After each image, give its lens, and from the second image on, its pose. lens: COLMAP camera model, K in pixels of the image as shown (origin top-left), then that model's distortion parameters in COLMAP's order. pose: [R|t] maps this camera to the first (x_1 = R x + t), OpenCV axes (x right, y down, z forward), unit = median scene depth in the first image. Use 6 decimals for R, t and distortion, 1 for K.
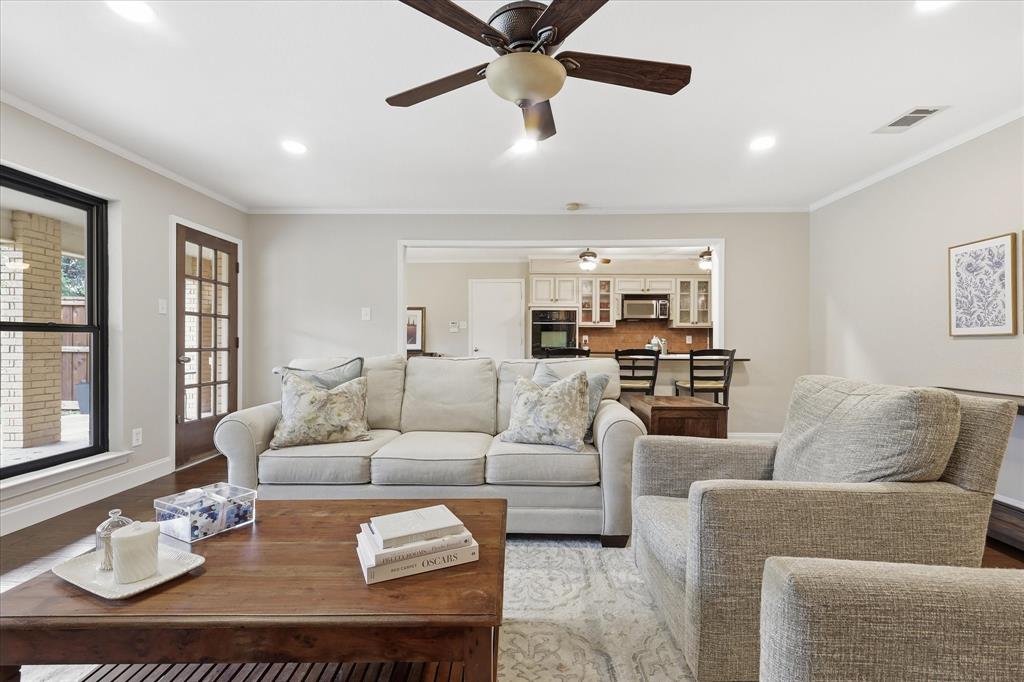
lens RADIAL K [[456.6, 0, 512.1], [0, 456.6, 343.1], [0, 0, 1]] dist [0.004172, -0.000923]
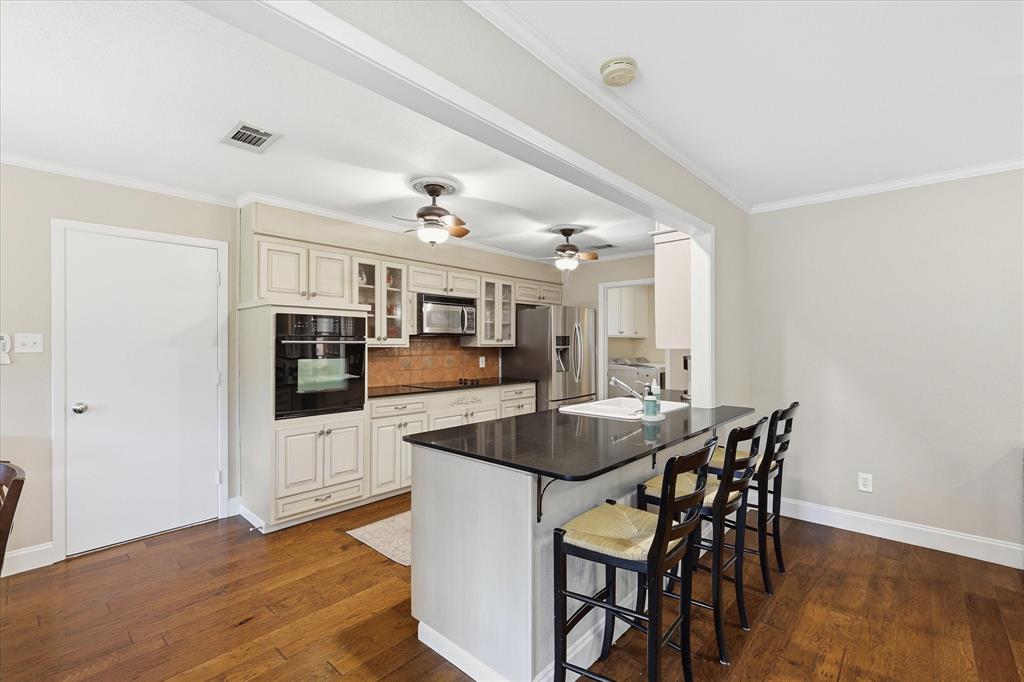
lens RADIAL K [[456.6, 0, 512.0], [0, 456.6, 339.4], [0, 0, 1]] dist [0.004172, -0.000923]
pose [[0.645386, 0.001853, 0.763854, -0.152380], [0.005008, 0.999965, -0.006658, -0.041623], [-0.763840, 0.008122, 0.645354, 0.527350]]
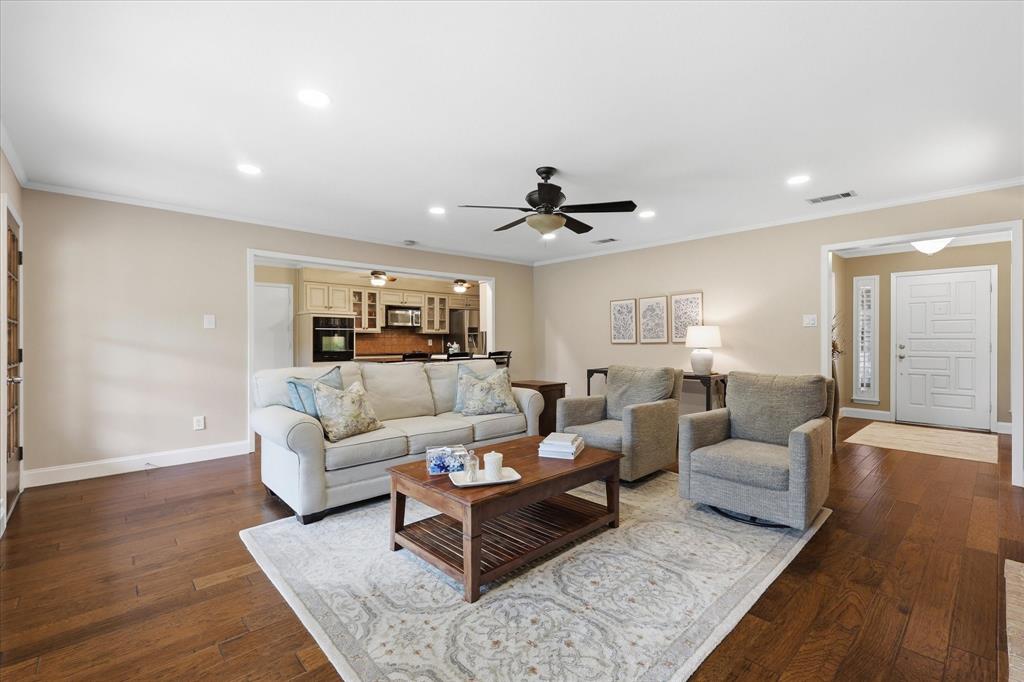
lens RADIAL K [[456.6, 0, 508.1], [0, 456.6, 339.9], [0, 0, 1]] dist [0.004172, -0.000923]
pose [[0.723479, -0.004674, 0.690331, -0.361829], [0.006051, 0.999982, 0.000428, -0.015406], [-0.690320, 0.003868, 0.723494, -0.079524]]
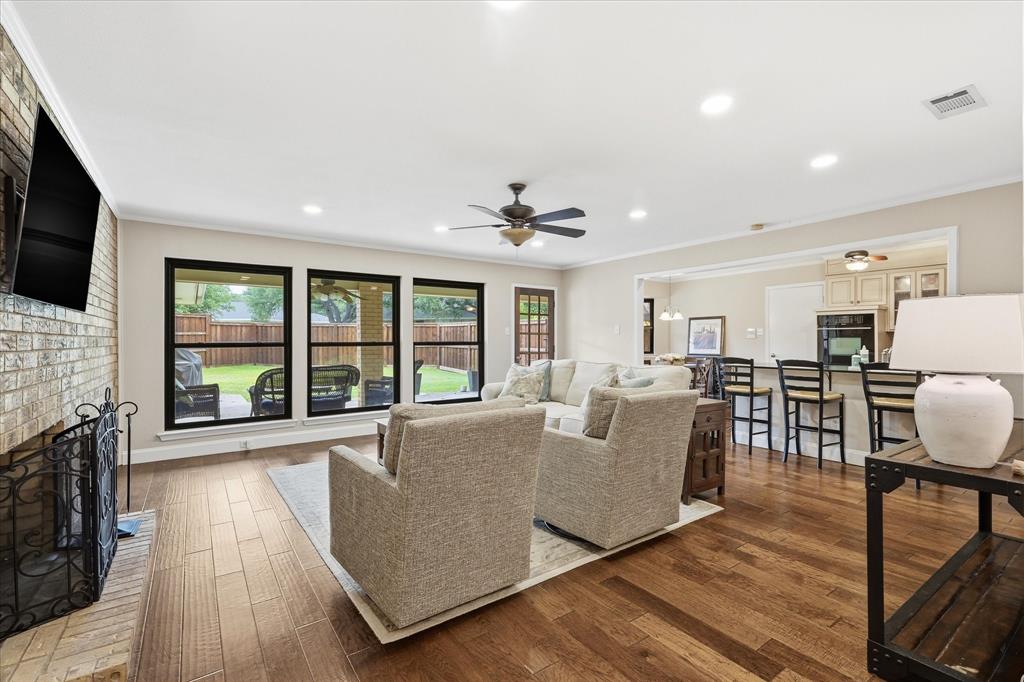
lens RADIAL K [[456.6, 0, 508.0], [0, 456.6, 346.1], [0, 0, 1]] dist [0.004172, -0.000923]
pose [[0.586740, 0.003023, -0.809770, 0.438680], [-0.000940, 0.999995, 0.003052, -0.010316], [0.809775, -0.001030, 0.586740, -0.081787]]
